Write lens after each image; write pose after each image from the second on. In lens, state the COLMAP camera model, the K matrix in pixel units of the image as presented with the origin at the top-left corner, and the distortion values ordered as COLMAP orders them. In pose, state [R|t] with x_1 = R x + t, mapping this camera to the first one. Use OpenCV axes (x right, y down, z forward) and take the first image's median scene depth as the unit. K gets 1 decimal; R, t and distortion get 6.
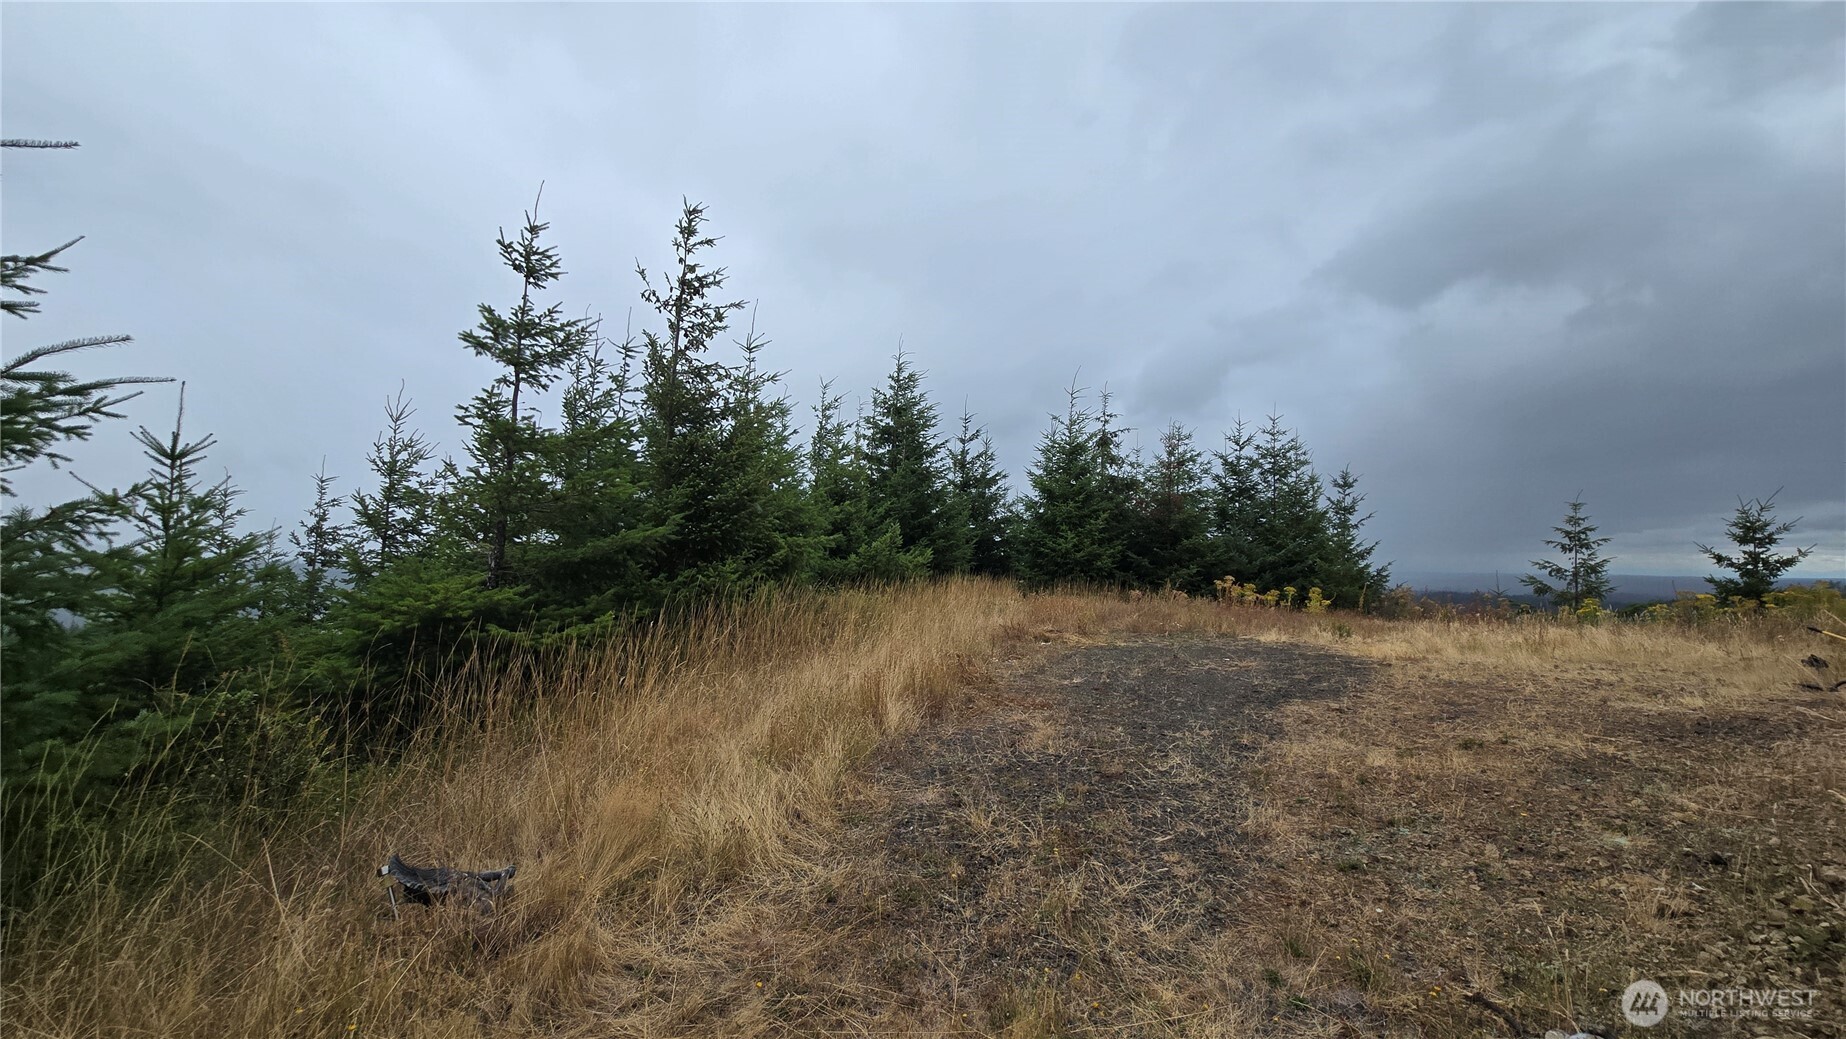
lens RADIAL K [[709.1, 0, 921.6], [0, 709.1, 525.3], [0, 0, 1]] dist [-0.000984, -0.000086]
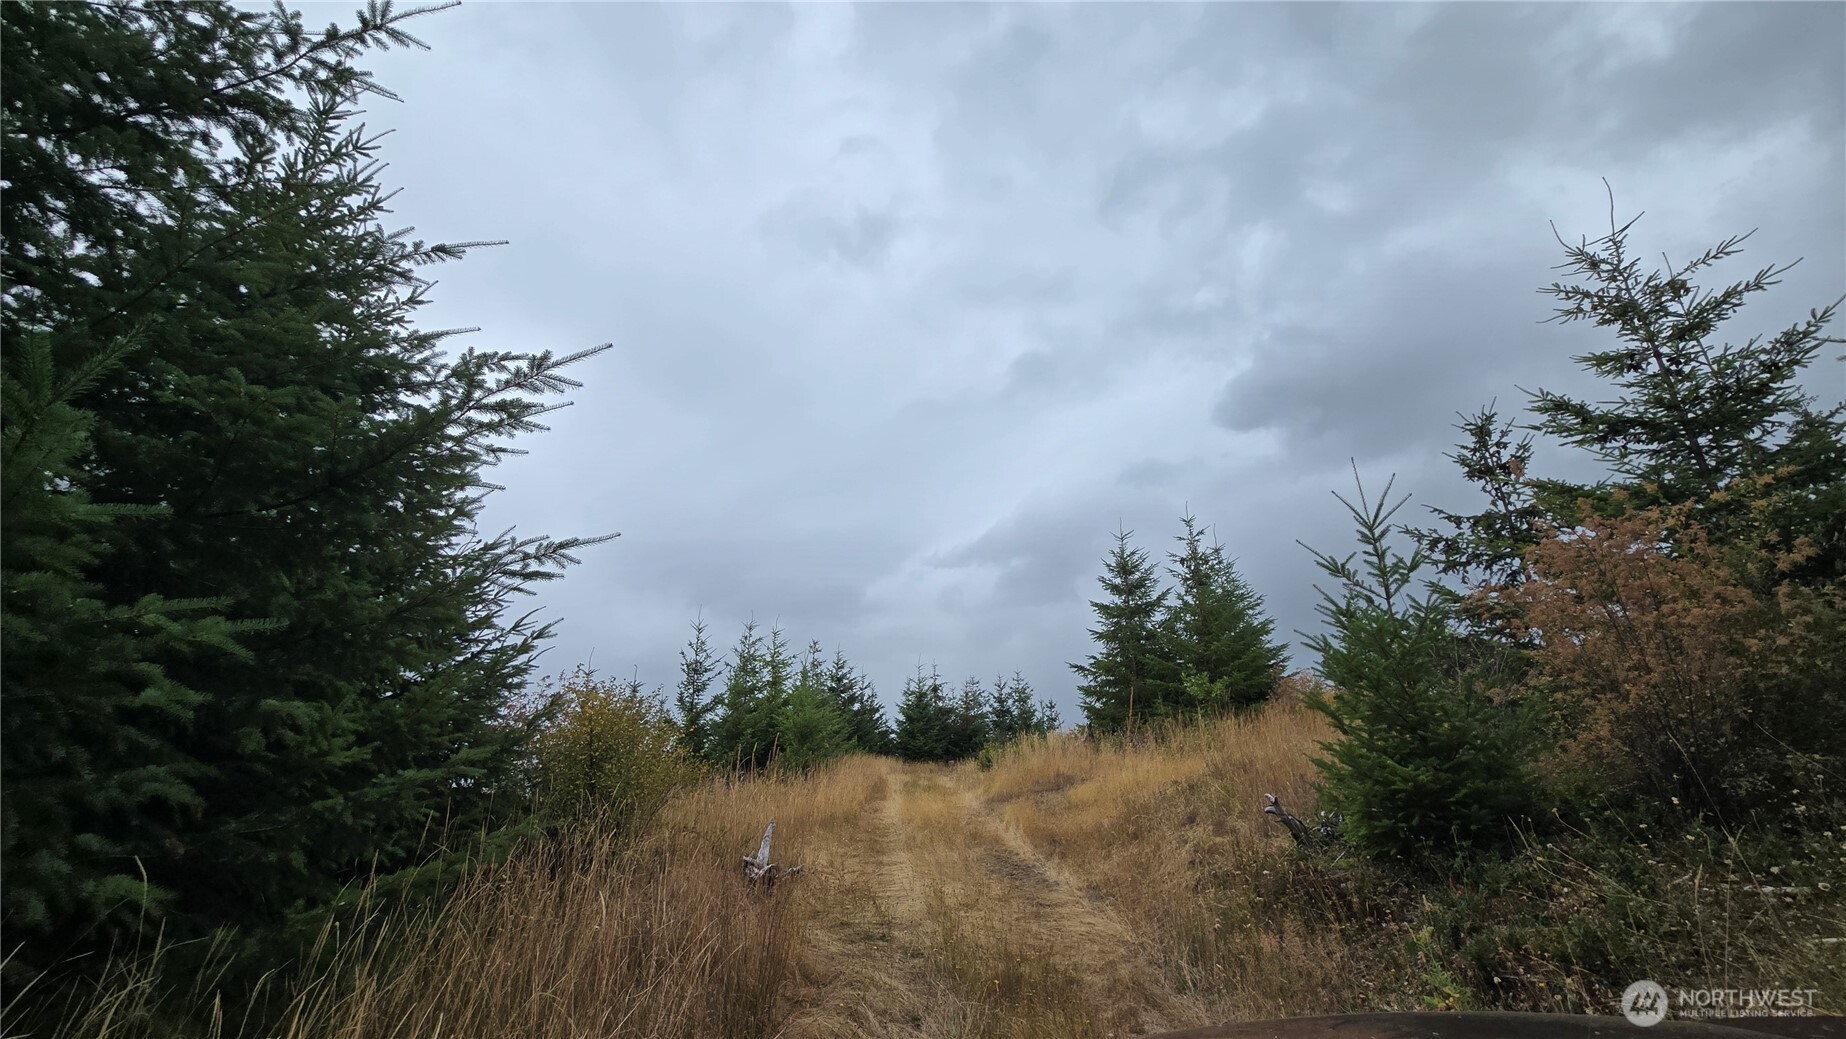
lens RADIAL K [[709.1, 0, 923.1], [0, 709.1, 514.9], [0, 0, 1]] dist [-0.000984, -0.000086]
pose [[0.973090, 0.020710, 0.229494, -0.261372], [0.049318, 0.954155, -0.295222, 0.002438], [-0.225086, 0.298596, 0.927457, -1.059239]]
